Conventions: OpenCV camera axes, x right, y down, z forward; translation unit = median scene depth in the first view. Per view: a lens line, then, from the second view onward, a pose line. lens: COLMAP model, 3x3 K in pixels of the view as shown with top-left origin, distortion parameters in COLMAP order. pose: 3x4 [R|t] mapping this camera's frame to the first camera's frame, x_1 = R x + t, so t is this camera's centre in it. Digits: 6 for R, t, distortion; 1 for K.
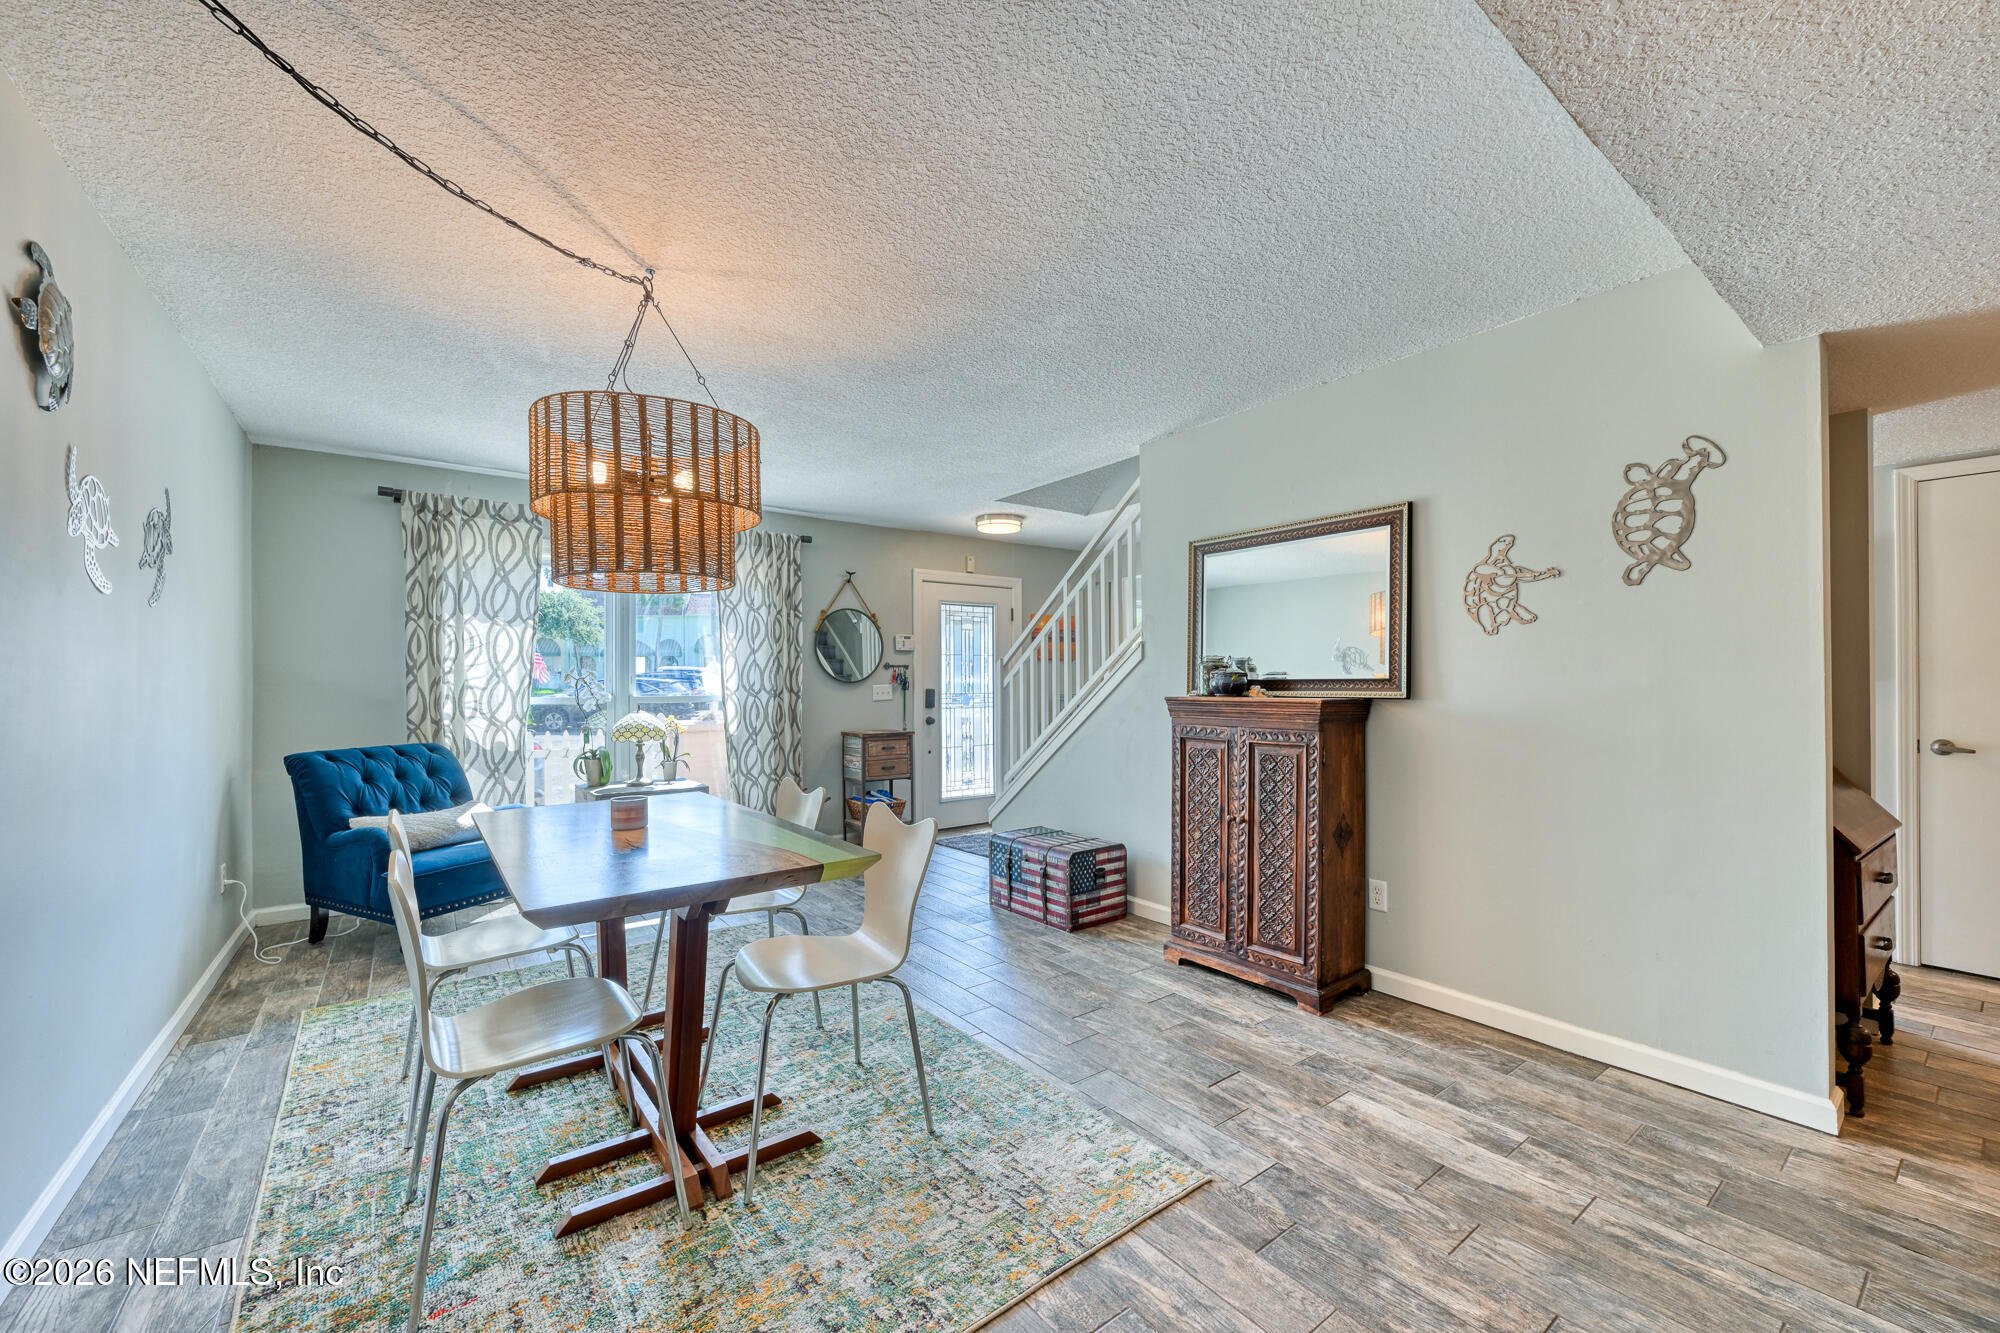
lens RADIAL K [[788.2, 0, 1016.4], [0, 788.2, 677.9], [0, 0, 1]] dist [-0.005908, 0.001252]
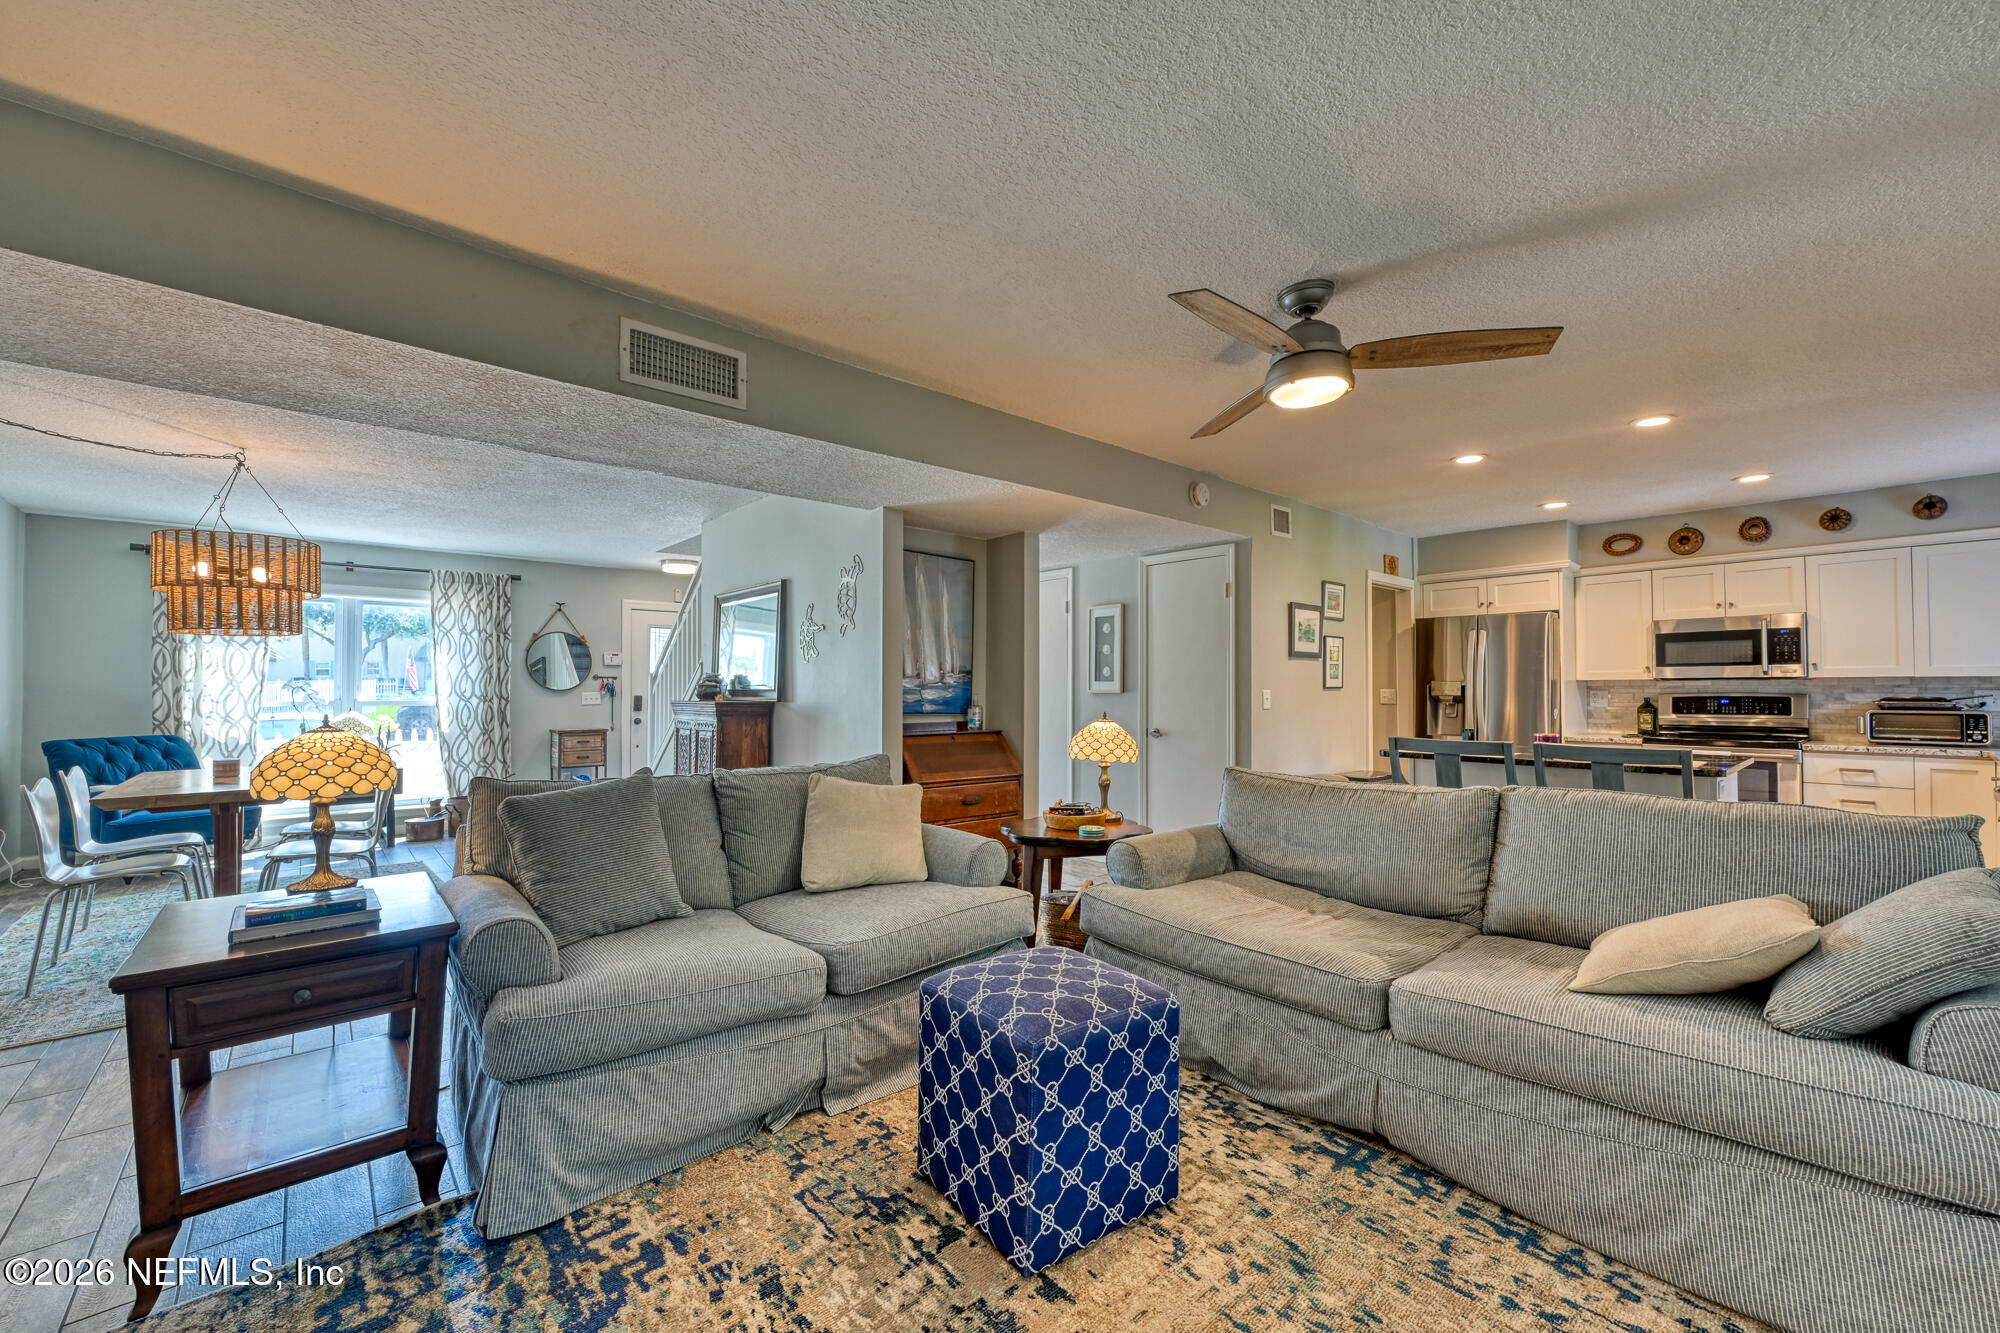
lens RADIAL K [[788.2, 0, 998.7], [0, 788.2, 681.8], [0, 0, 1]] dist [-0.005908, 0.001252]
pose [[0.997408, 0.003349, 0.071872, 0.580630], [-0.002985, 0.999982, -0.005170, -0.005290], [-0.071888, 0.004942, 0.997400, -0.447701]]
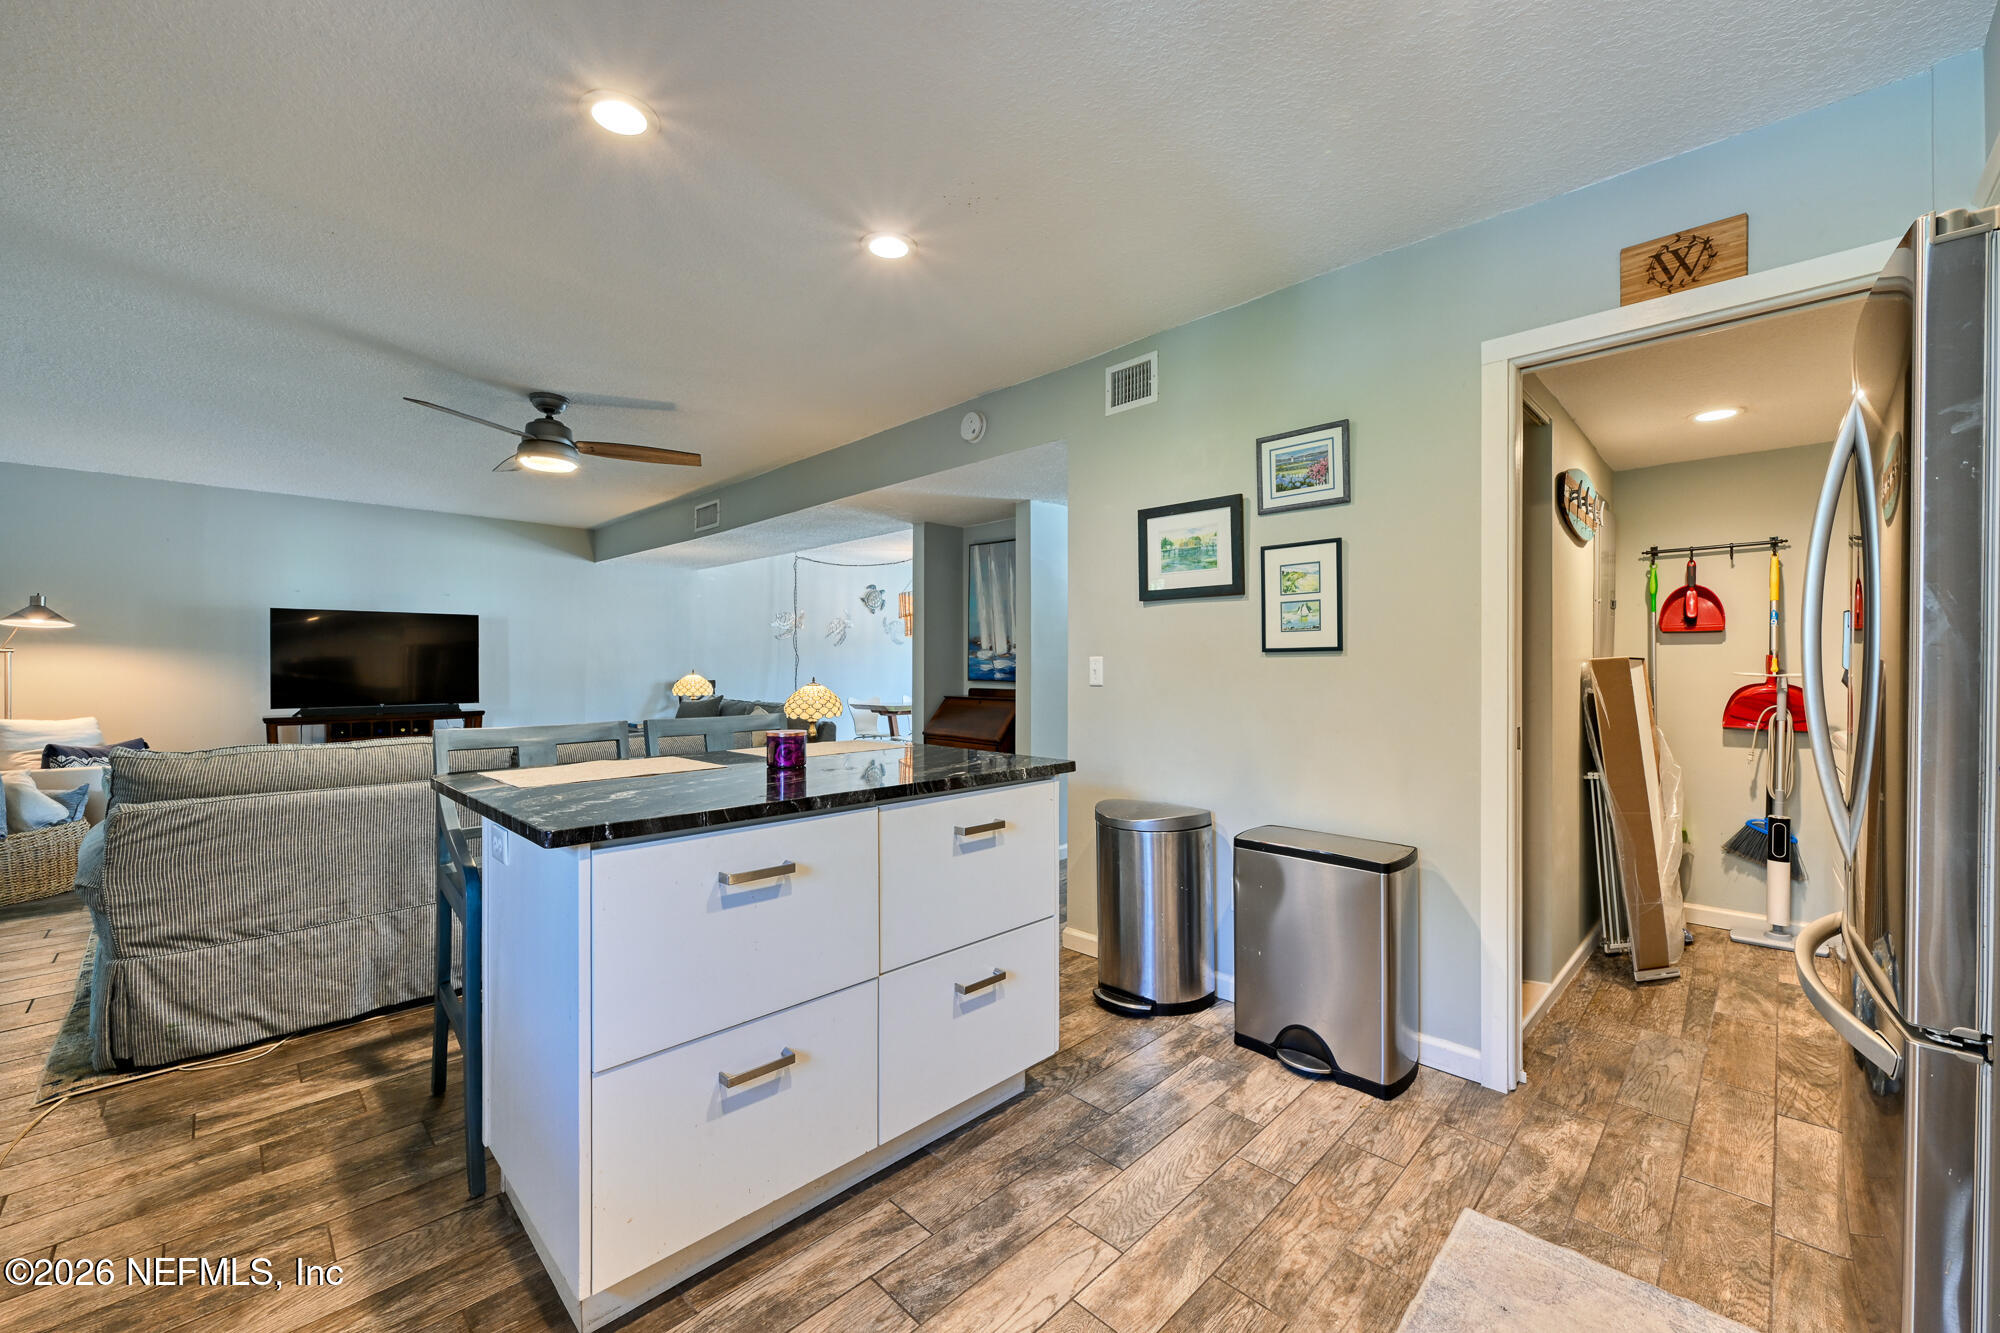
lens RADIAL K [[788.2, 0, 1035.5], [0, 788.2, 663.0], [0, 0, 1]] dist [-0.005908, 0.001252]
pose [[0.170518, -0.002824, -0.985350, 1.787414], [0.006850, 0.999975, -0.001681, 0.007562], [0.985331, -0.006463, 0.170533, 0.476405]]
